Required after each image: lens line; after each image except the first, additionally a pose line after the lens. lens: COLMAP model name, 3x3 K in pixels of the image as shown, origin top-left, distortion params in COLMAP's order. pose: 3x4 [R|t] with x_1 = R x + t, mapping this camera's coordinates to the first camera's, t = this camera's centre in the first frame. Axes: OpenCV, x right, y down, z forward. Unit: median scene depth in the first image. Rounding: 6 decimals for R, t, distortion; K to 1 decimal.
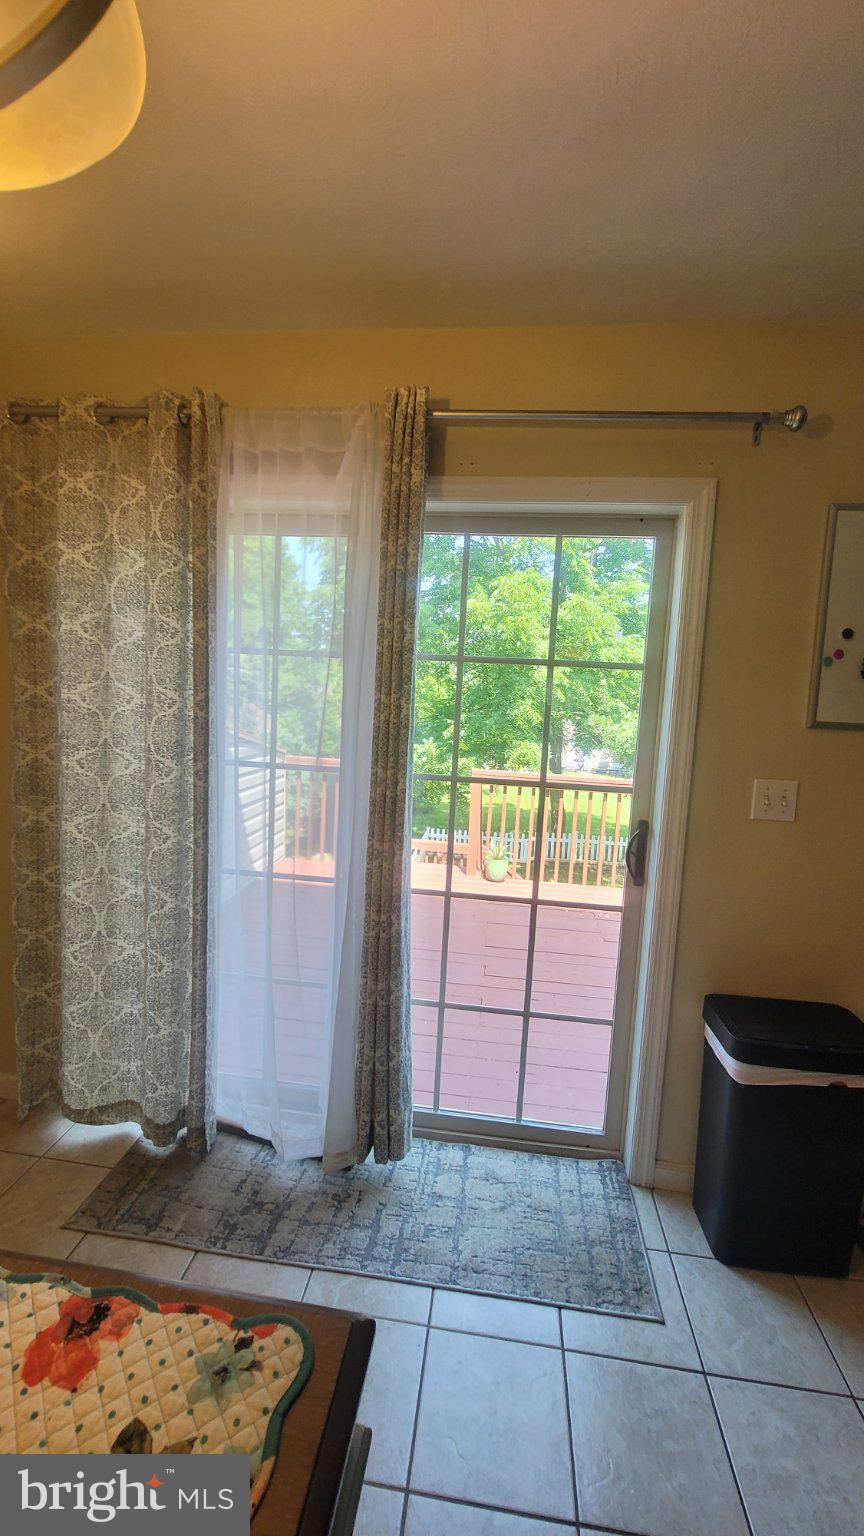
lens RADIAL K [[626.6, 0, 428.7], [0, 626.6, 763.6], [0, 0, 1]] dist [-0.000878, 0.000383]
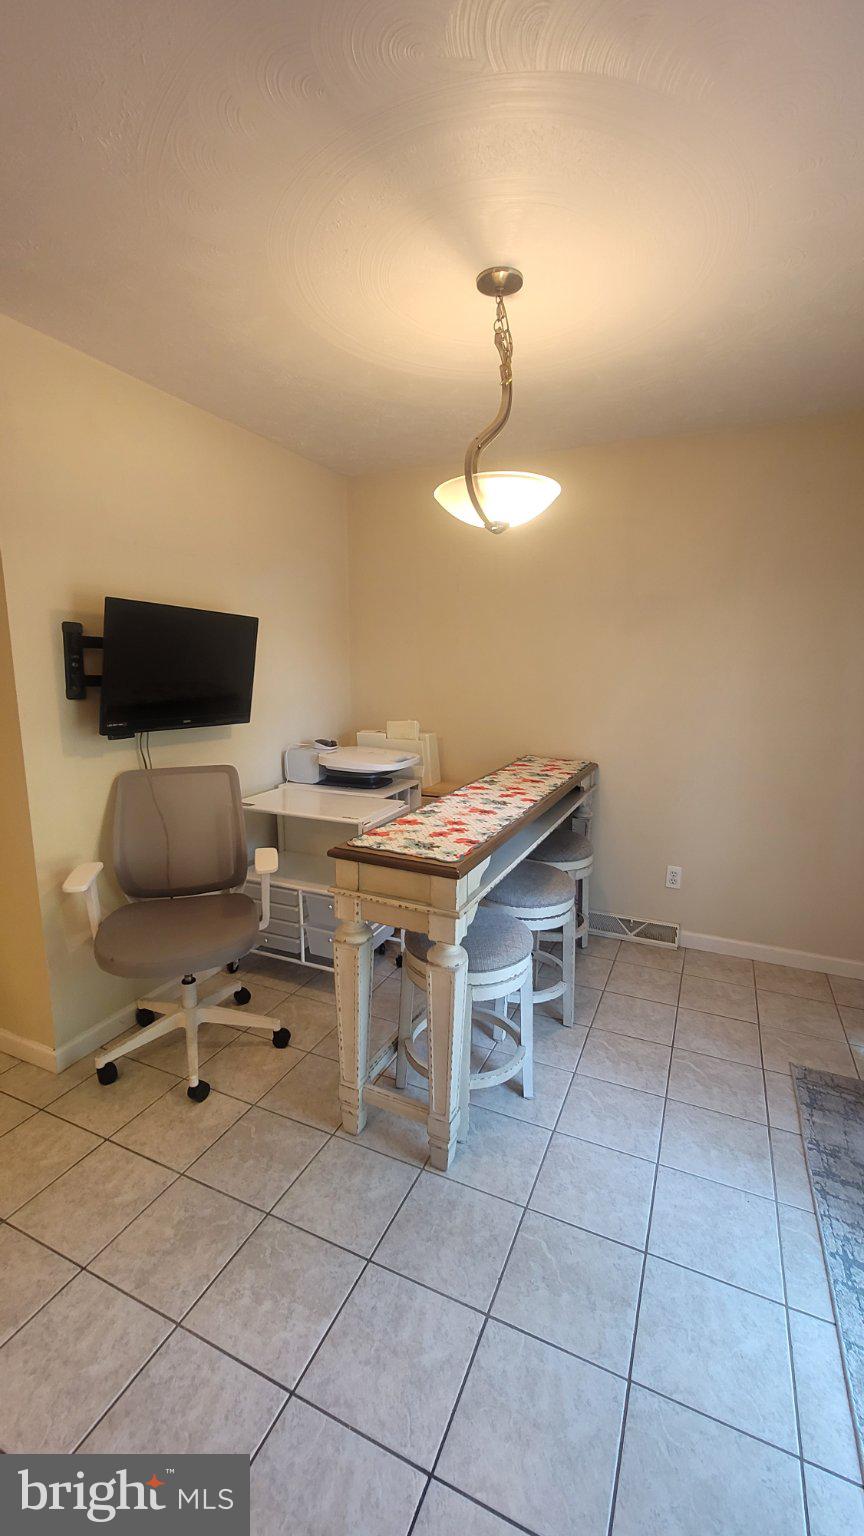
lens RADIAL K [[626.6, 0, 428.7], [0, 626.6, 763.6], [0, 0, 1]] dist [-0.000878, 0.000383]
pose [[-0.305458, 0.111296, -0.945679, 0.917337], [-0.123358, 0.980151, 0.155198, -0.024004], [0.944181, 0.164064, -0.285666, 0.549175]]
